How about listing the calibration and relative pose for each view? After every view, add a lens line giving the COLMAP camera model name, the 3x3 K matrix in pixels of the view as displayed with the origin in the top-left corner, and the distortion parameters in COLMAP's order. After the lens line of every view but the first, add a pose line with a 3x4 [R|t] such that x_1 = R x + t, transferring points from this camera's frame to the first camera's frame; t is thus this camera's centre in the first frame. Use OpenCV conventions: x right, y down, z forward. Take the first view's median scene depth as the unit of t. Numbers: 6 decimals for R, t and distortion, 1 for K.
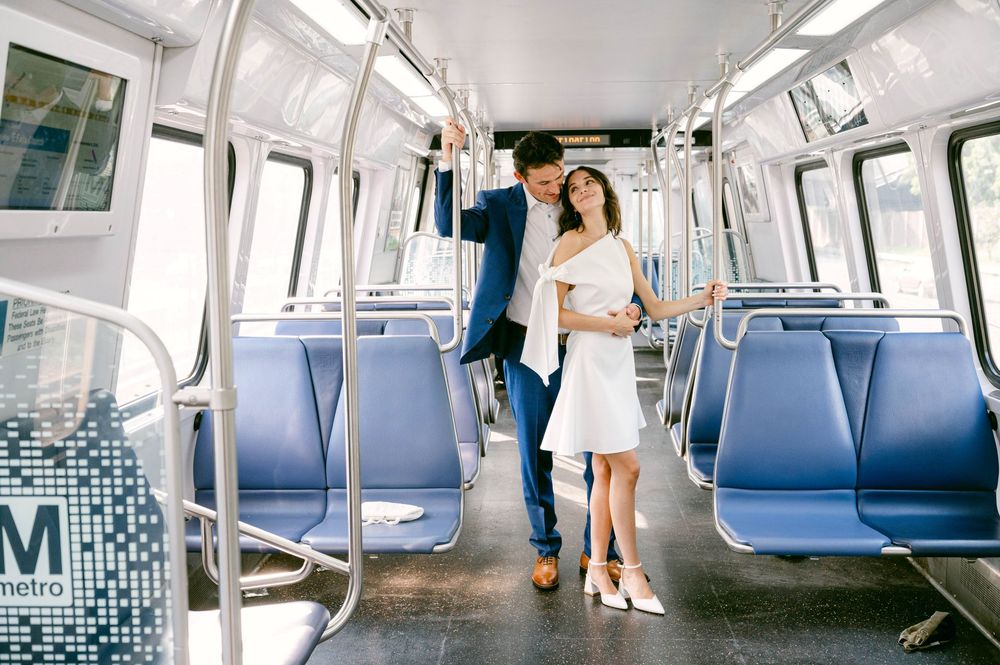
lens RADIAL K [[863.2, 0, 500.0], [0, 863.2, 332.5], [0, 0, 1]] dist [-0.006028, 0.001100]
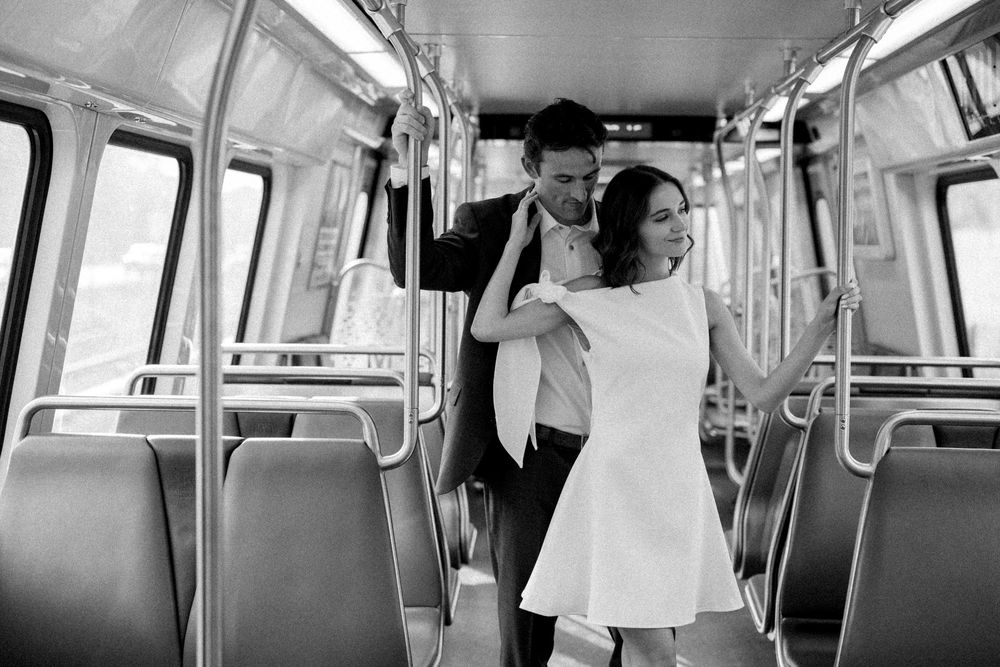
lens RADIAL K [[902.7, 0, 486.7], [0, 902.7, 332.4], [0, 0, 1]] dist [-0.037546, -0.002552]
pose [[0.999651, 0.025350, 0.007404, -0.001833], [-0.025229, 0.999553, -0.016018, -0.056059], [-0.007807, 0.015826, 0.999844, 0.327642]]
